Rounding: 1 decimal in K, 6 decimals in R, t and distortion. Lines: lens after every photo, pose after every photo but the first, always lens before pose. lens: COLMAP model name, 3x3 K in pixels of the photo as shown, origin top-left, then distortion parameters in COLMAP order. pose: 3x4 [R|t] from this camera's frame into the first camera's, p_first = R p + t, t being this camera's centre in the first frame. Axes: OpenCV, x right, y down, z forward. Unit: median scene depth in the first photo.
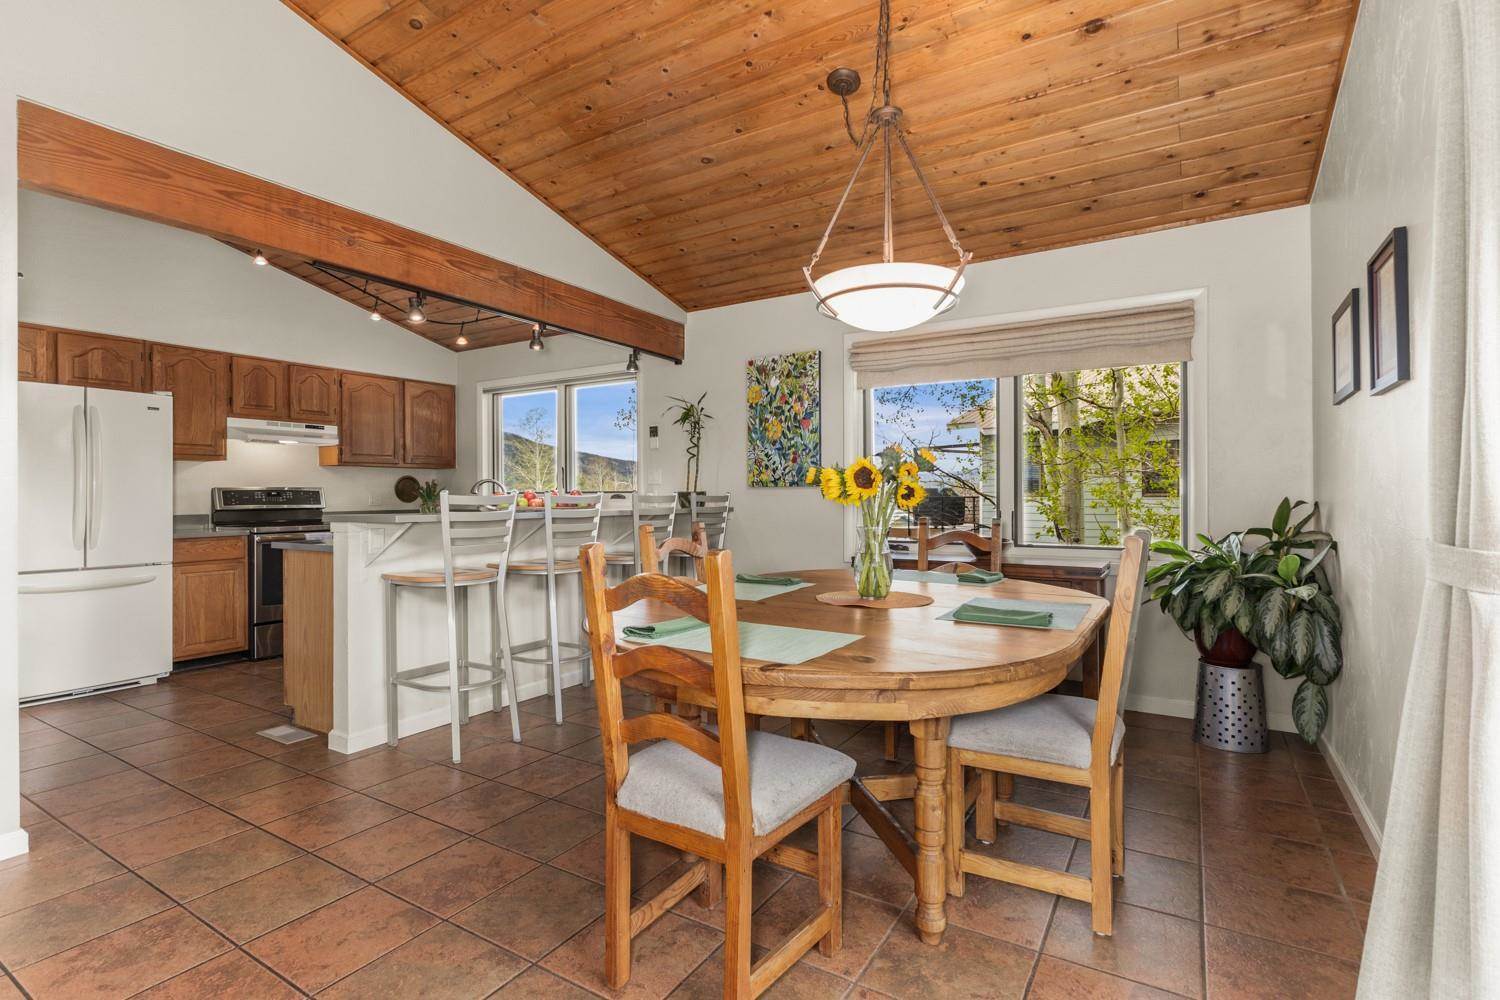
lens RADIAL K [[715.6, 0, 750.3], [0, 715.6, 494.1], [0, 0, 1]] dist [-0.003450, -0.000484]
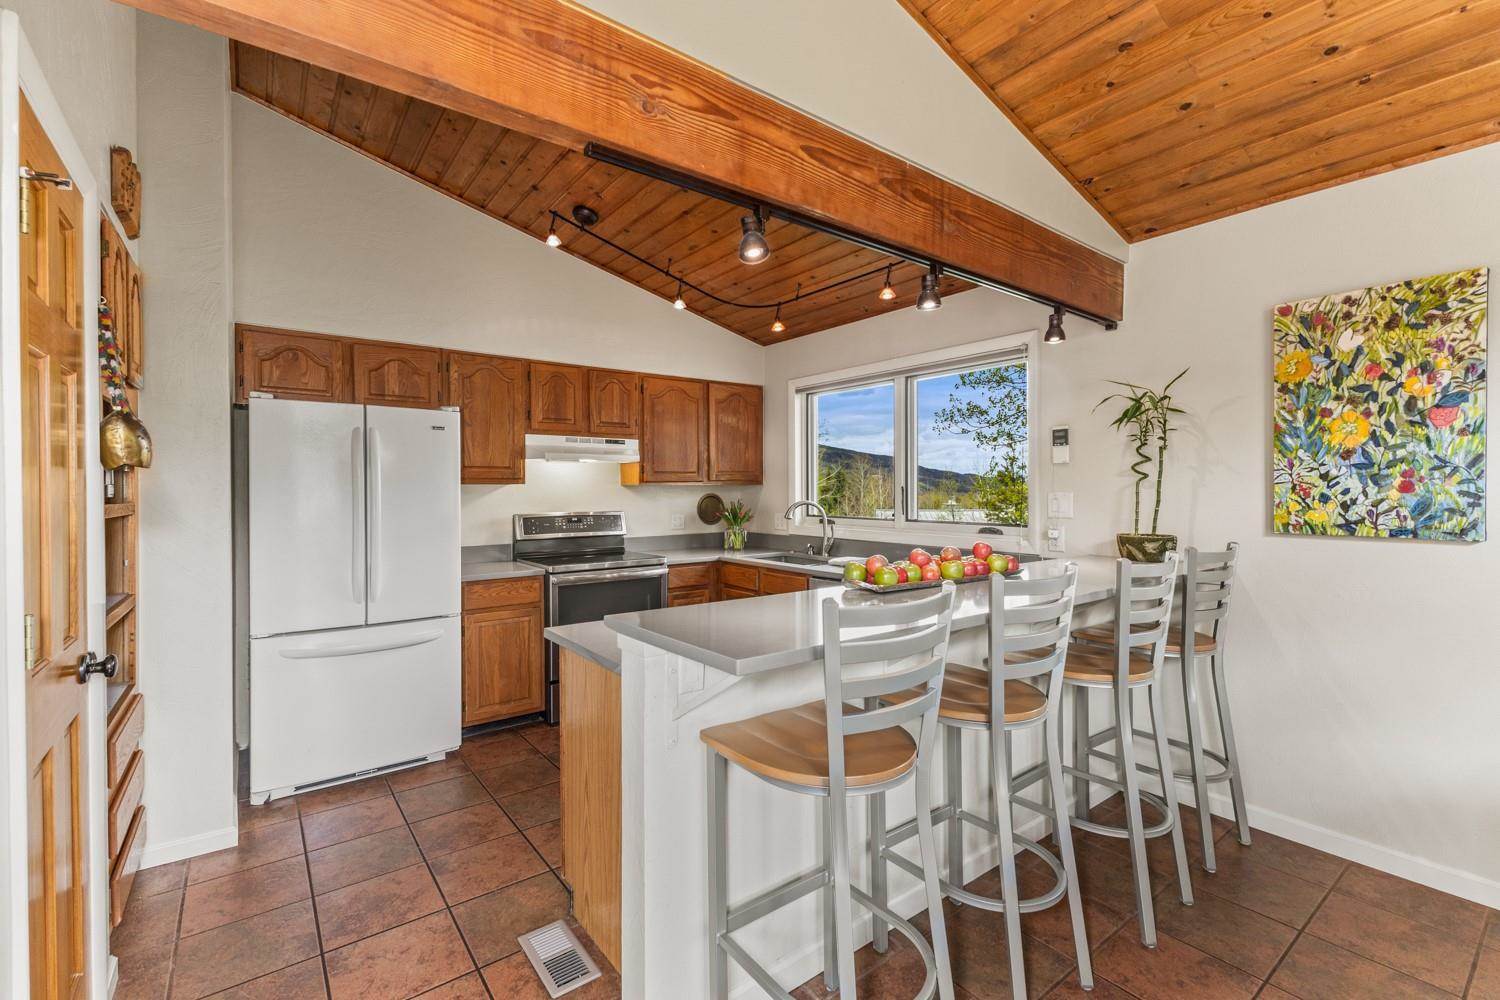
lens RADIAL K [[658.7, 0, 749.3], [0, 658.7, 494.7], [0, 0, 1]] dist [0.018630, -0.006886]
pose [[0.933450, 0.005115, -0.358671, -0.203642], [-0.000308, 0.999909, 0.013458, -0.047394], [0.358707, -0.012452, 0.933367, 0.369384]]
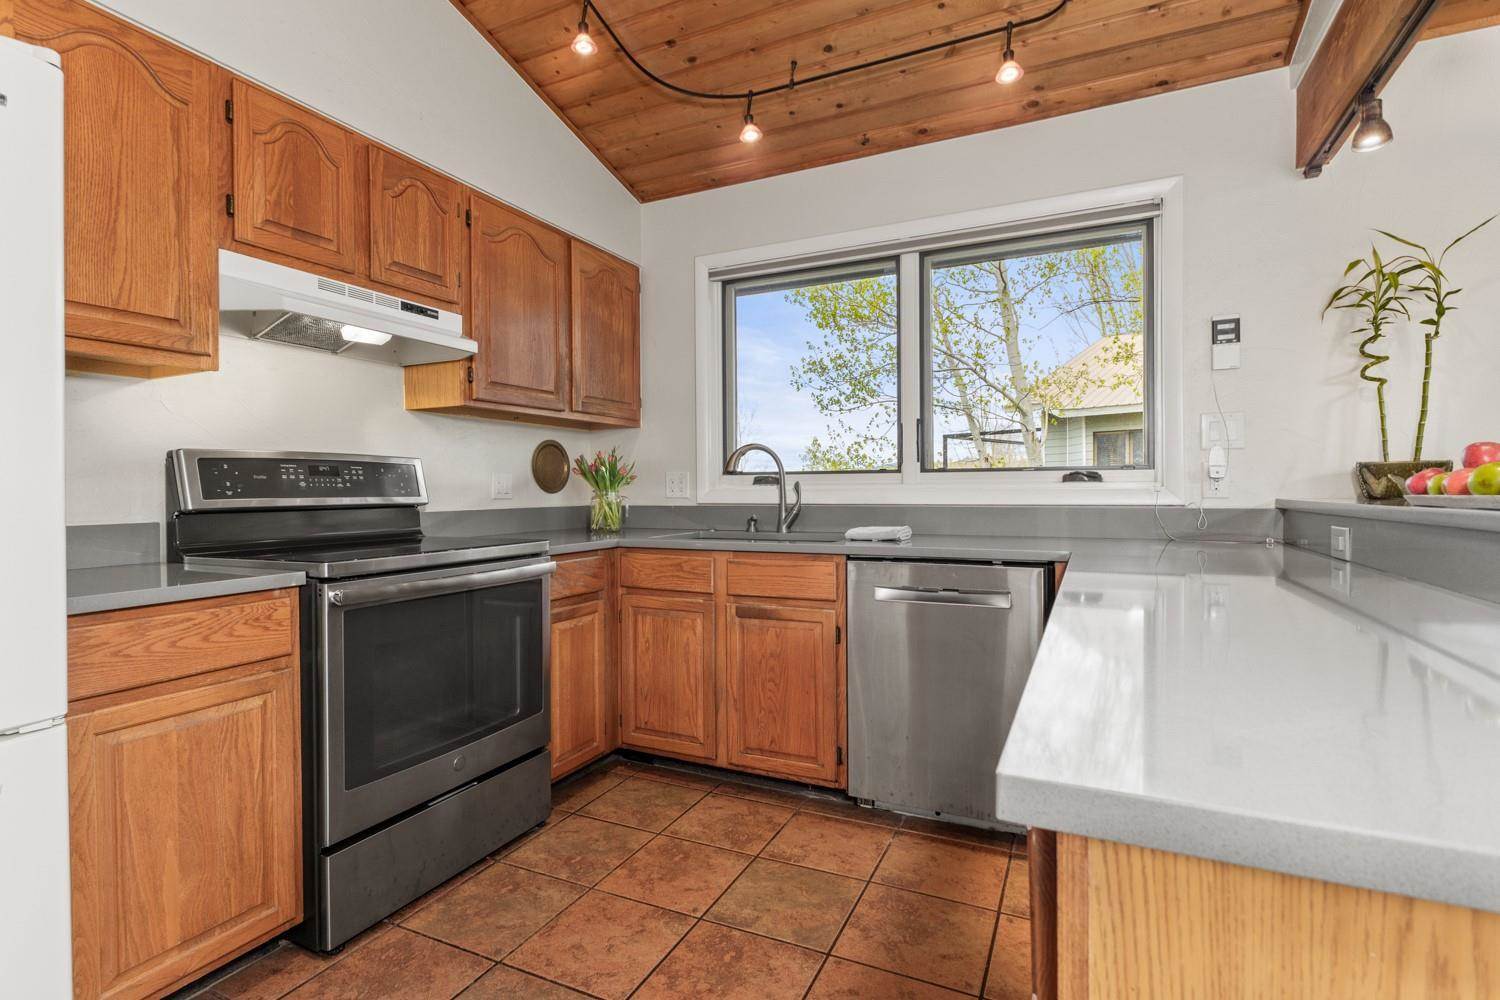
lens RADIAL K [[715.6, 0, 750.3], [0, 715.6, 494.1], [0, 0, 1]] dist [-0.003450, -0.000484]
pose [[0.993684, -0.002851, 0.112179, -0.538107], [0.001832, 0.999956, 0.009190, 0.011833], [-0.112200, -0.008926, 0.993646, 0.650671]]
